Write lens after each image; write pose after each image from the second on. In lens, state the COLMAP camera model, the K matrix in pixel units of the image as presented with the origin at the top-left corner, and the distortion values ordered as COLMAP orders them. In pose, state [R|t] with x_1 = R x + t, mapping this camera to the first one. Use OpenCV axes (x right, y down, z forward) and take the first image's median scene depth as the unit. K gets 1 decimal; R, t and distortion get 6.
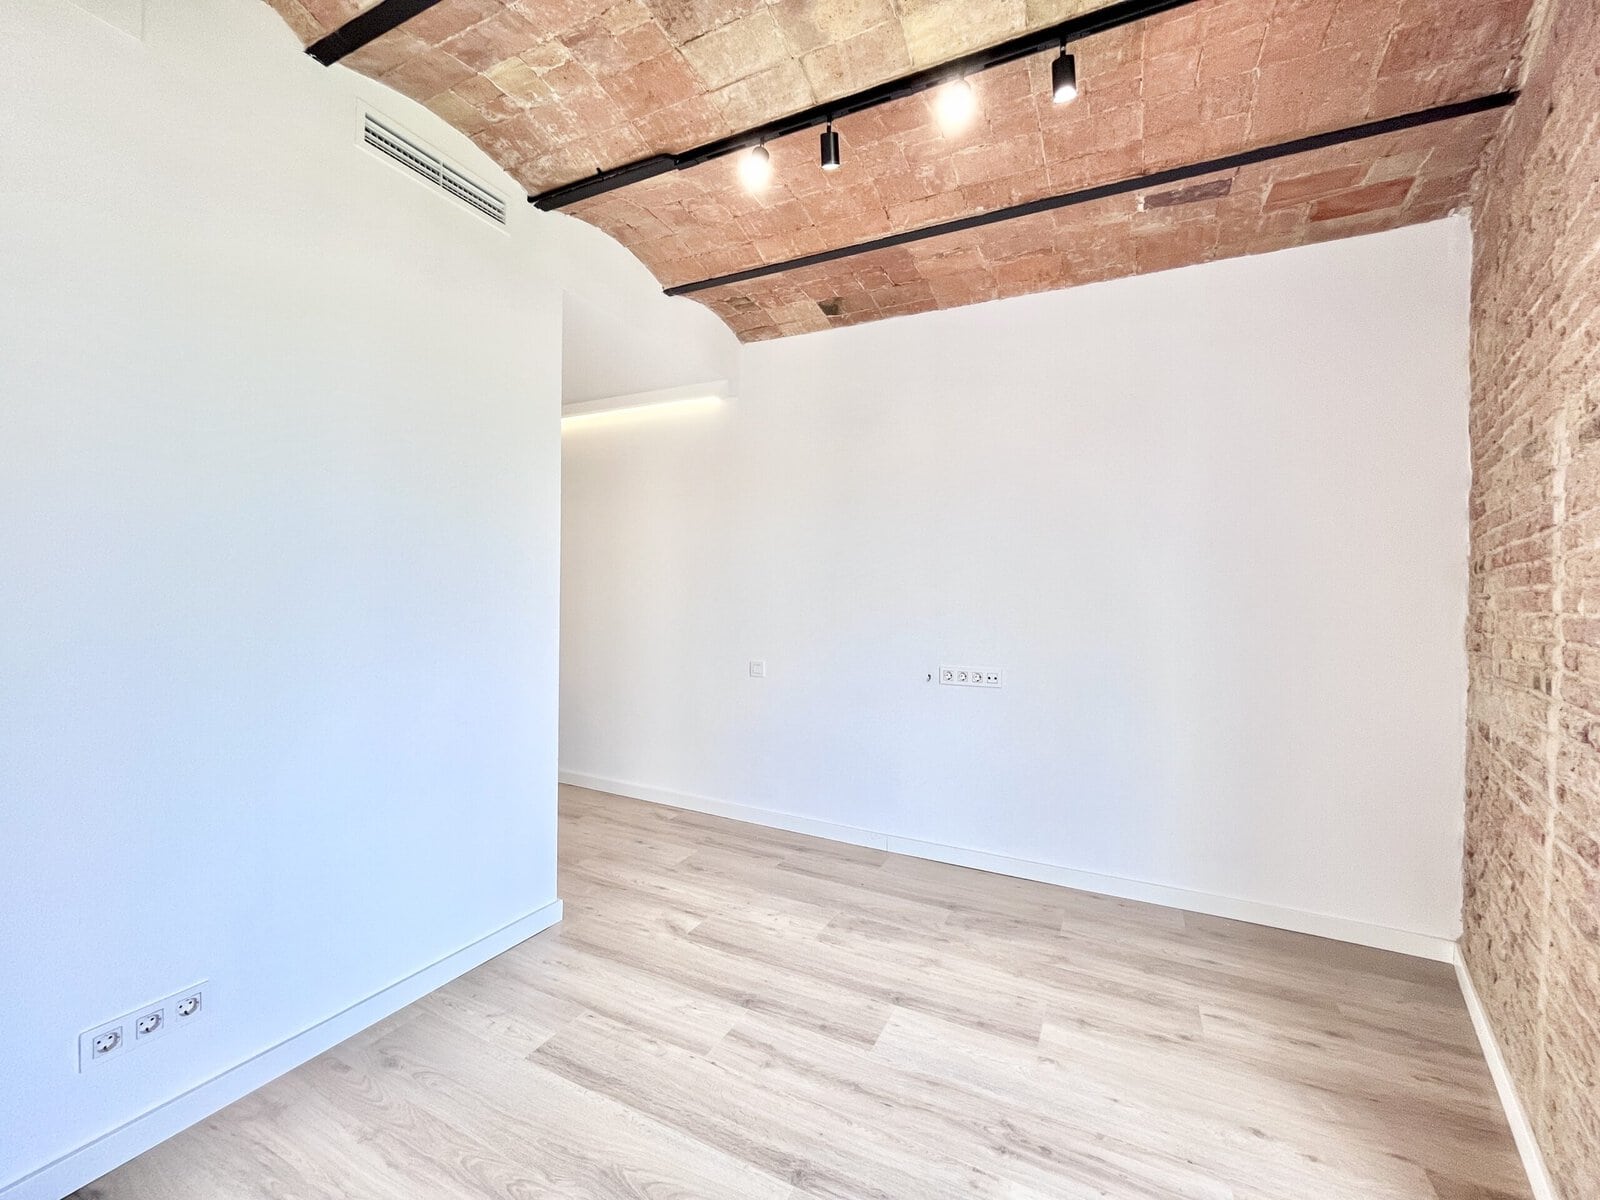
lens RADIAL K [[671.6, 0, 803.4], [0, 671.6, 589.9], [0, 0, 1]] dist [-0.003521, 0.000560]
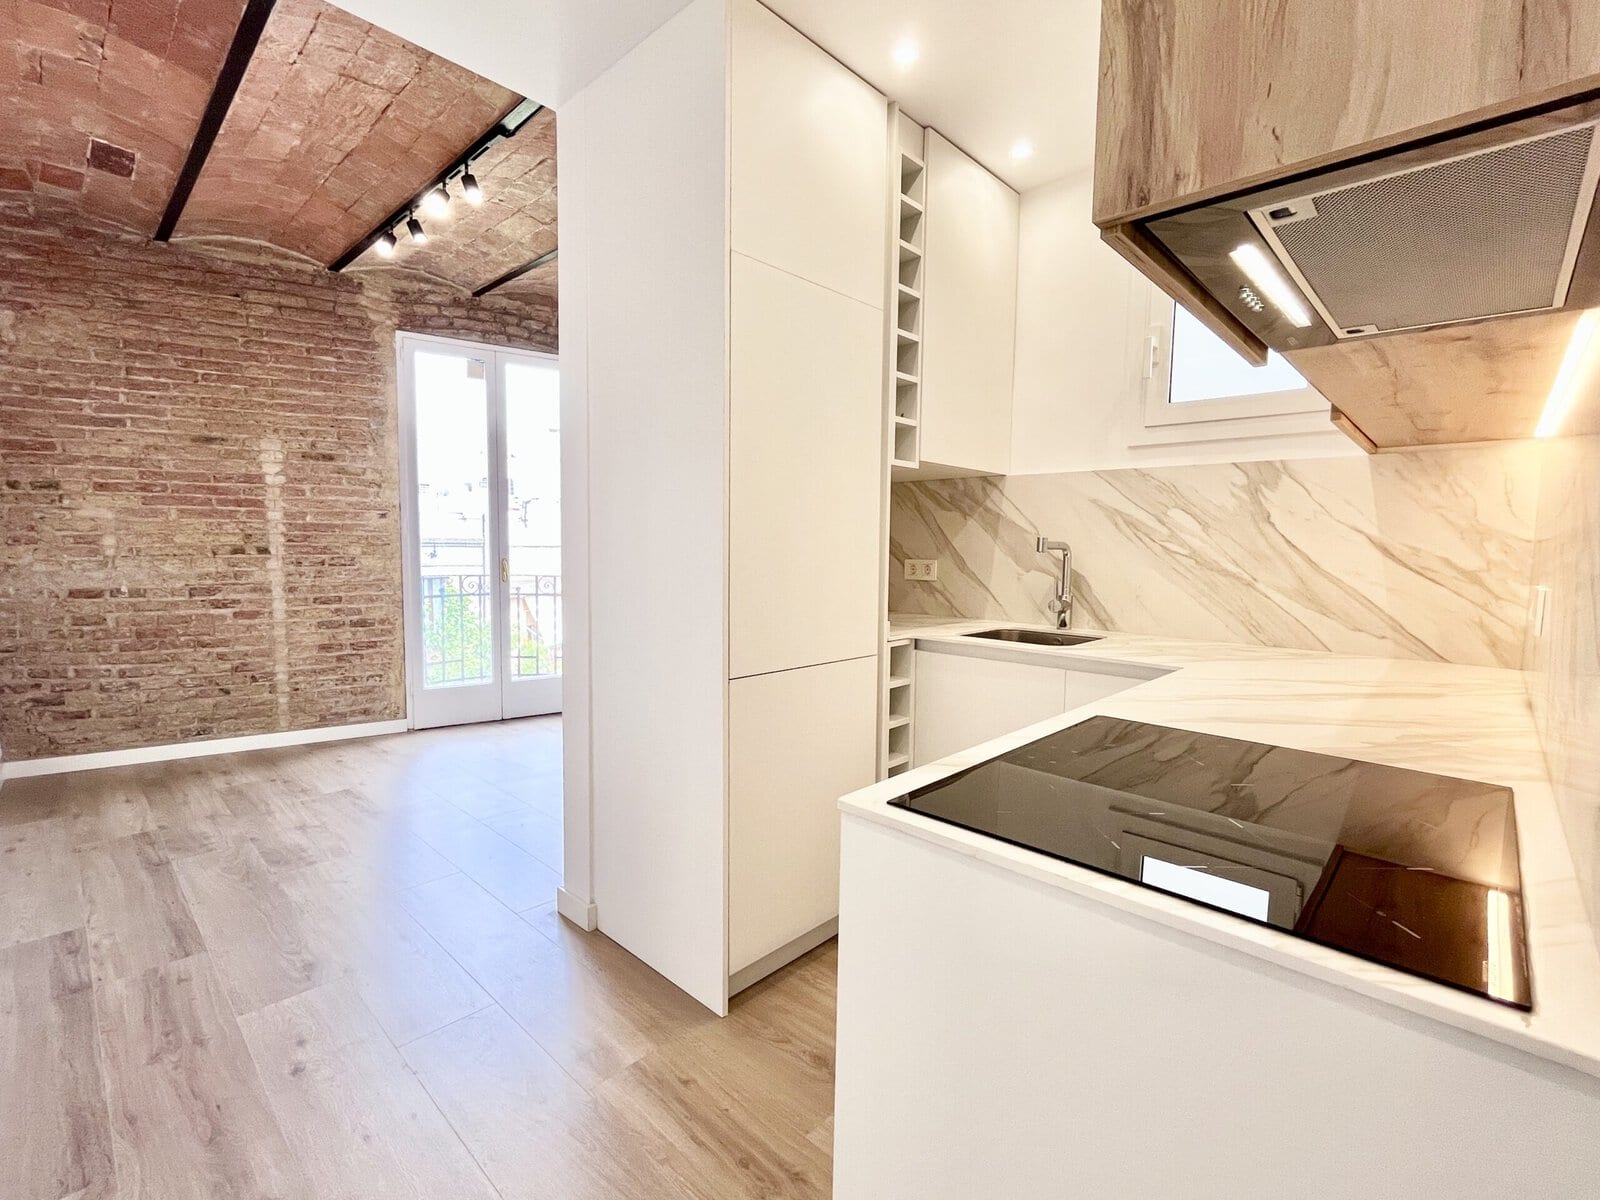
lens RADIAL K [[713.9, 0, 789.7], [0, 713.9, 600.2], [0, 0, 1]] dist [-0.002227, 0.000410]
pose [[-0.954800, -0.059879, 0.291155, -0.909856], [-0.039231, 0.996317, 0.076250, 0.024184], [-0.294649, 0.061381, -0.953632, 1.803027]]
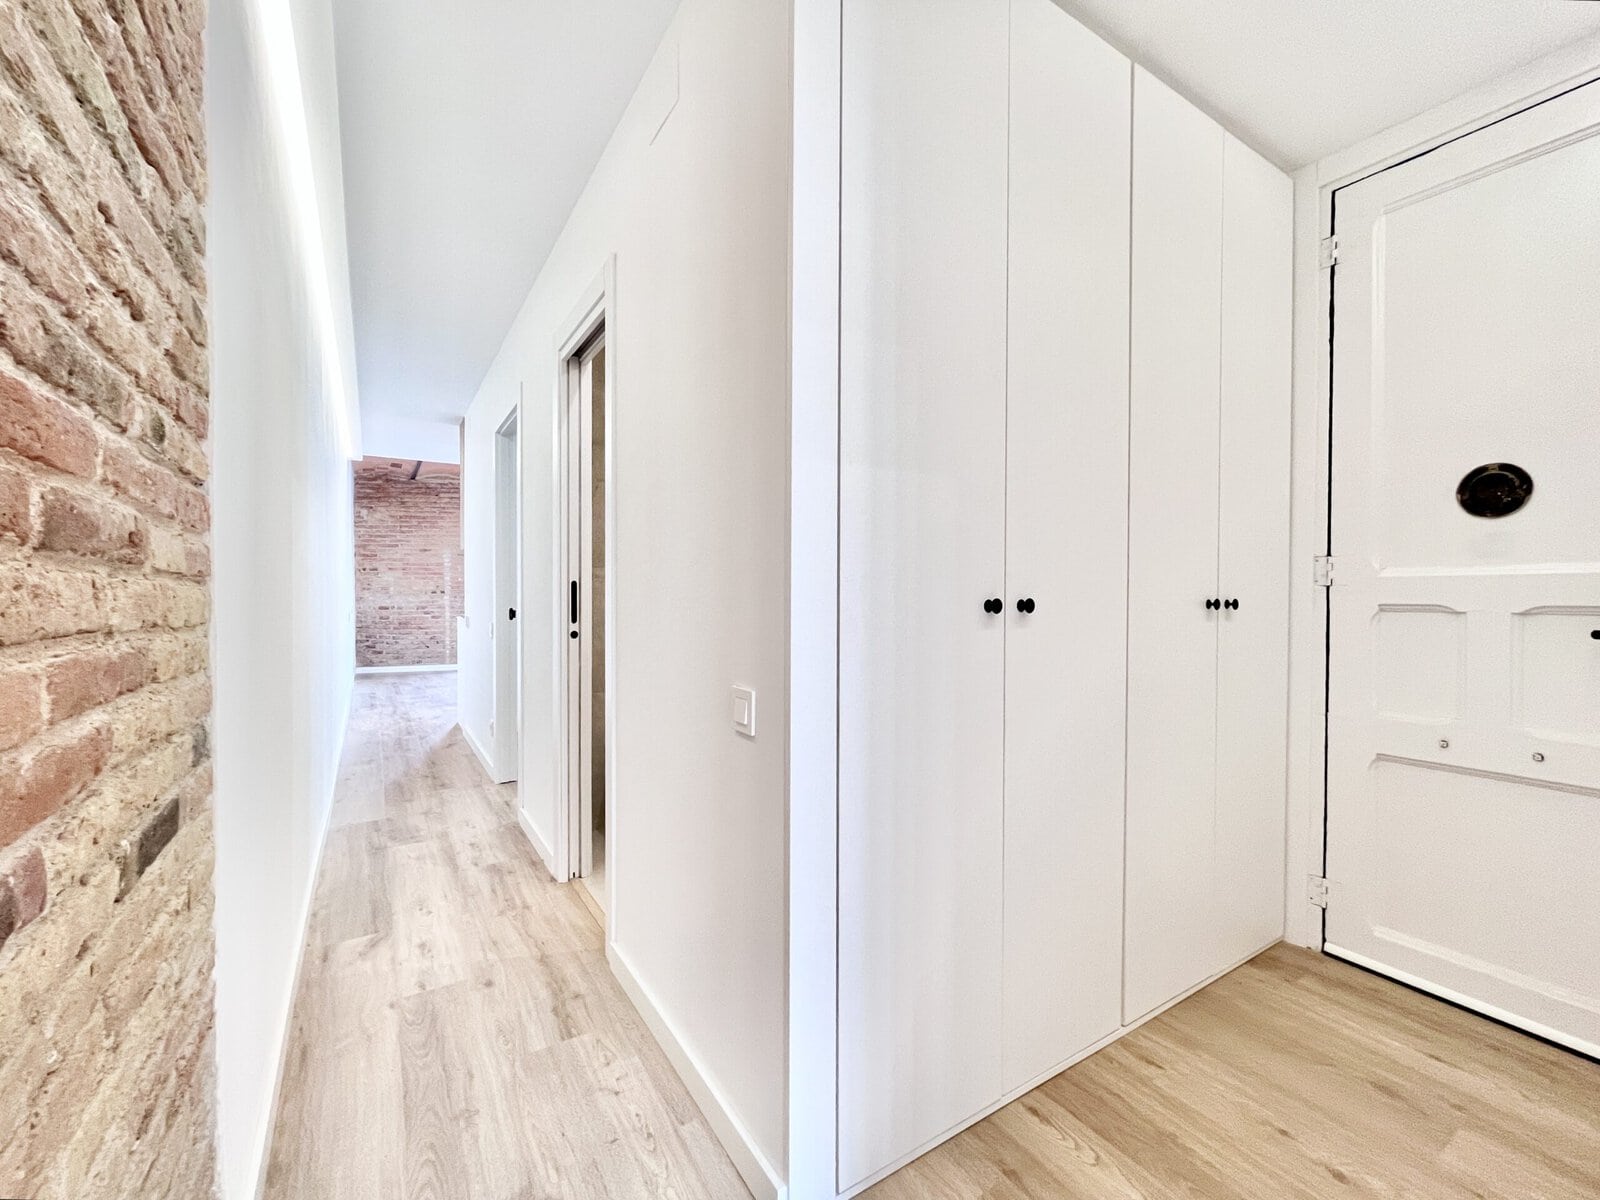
lens RADIAL K [[671.6, 0, 800.6], [0, 671.6, 598.9], [0, 0, 1]] dist [-0.003521, 0.000560]
pose [[-0.855702, -0.039527, 0.515957, -3.044134], [-0.031157, 0.999205, 0.024875, -0.038841], [-0.516530, 0.005210, -0.856253, 2.847469]]
